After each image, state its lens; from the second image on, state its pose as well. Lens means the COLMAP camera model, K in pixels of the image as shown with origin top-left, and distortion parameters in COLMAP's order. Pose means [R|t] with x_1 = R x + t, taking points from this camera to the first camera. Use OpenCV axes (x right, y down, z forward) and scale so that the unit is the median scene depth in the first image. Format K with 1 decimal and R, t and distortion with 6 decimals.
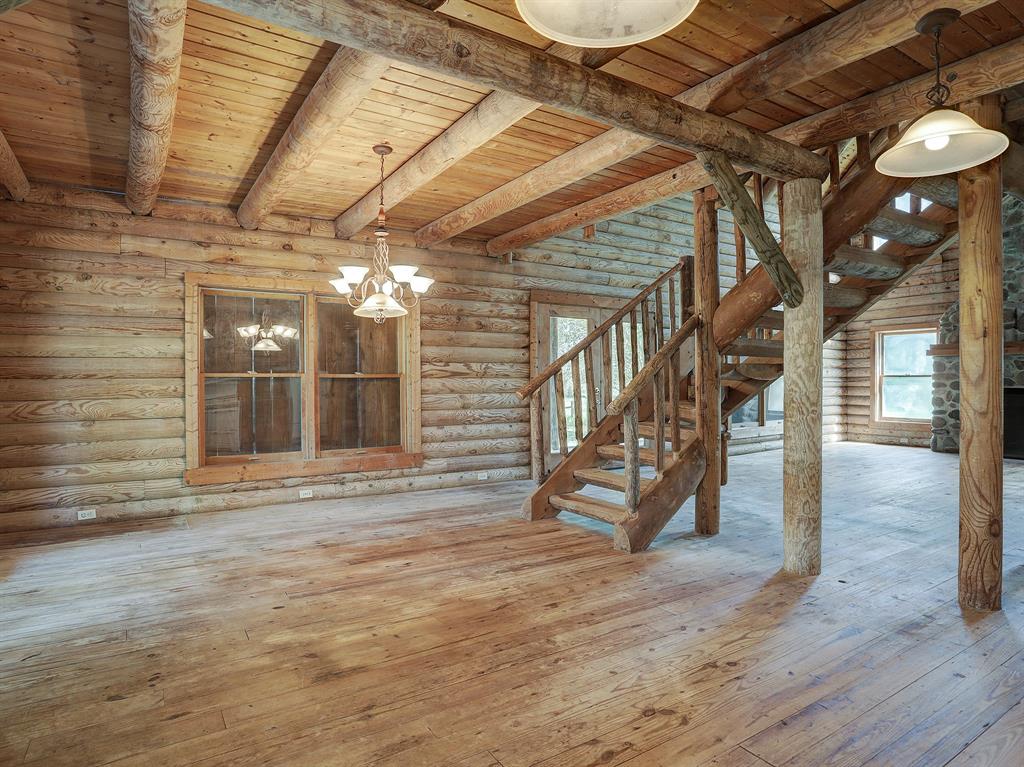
lens RADIAL K [[565.6, 0, 510.7], [0, 565.6, 367.3], [0, 0, 1]] dist [-0.070082, 0.032748]
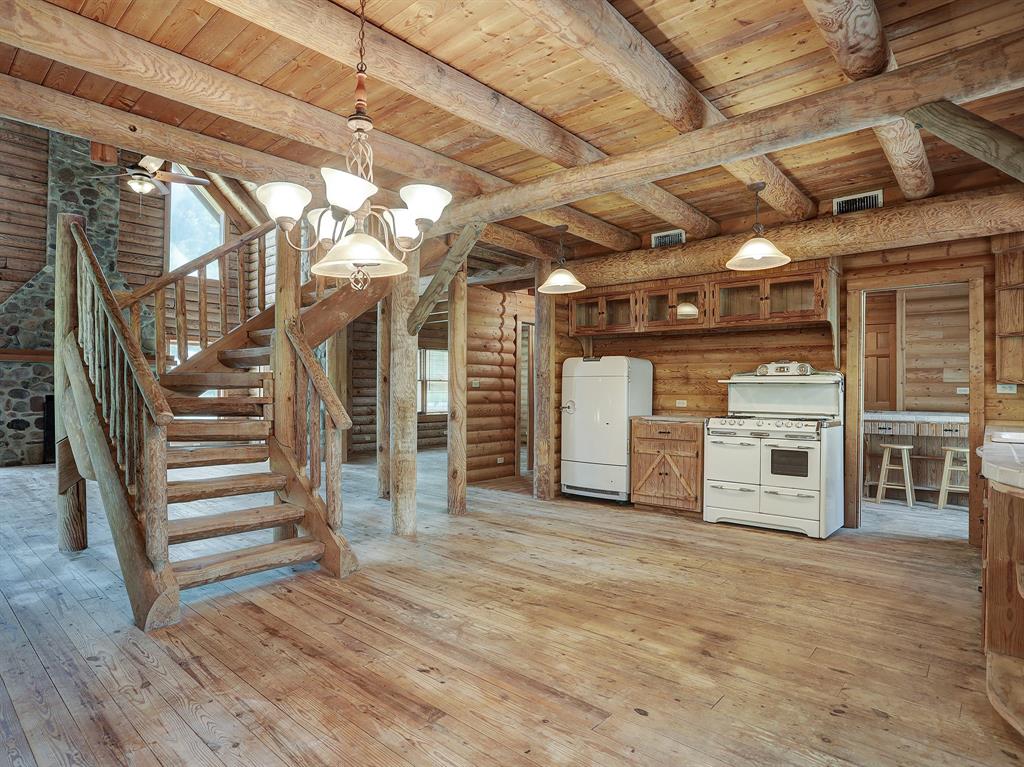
lens RADIAL K [[565.6, 0, 510.7], [0, 565.6, 367.3], [0, 0, 1]] dist [-0.070082, 0.032748]
pose [[-0.245518, 0.034189, 0.968789, -1.006100], [-0.024345, 0.998845, -0.041419, 0.014940], [-0.969086, -0.033754, -0.244403, 1.248954]]
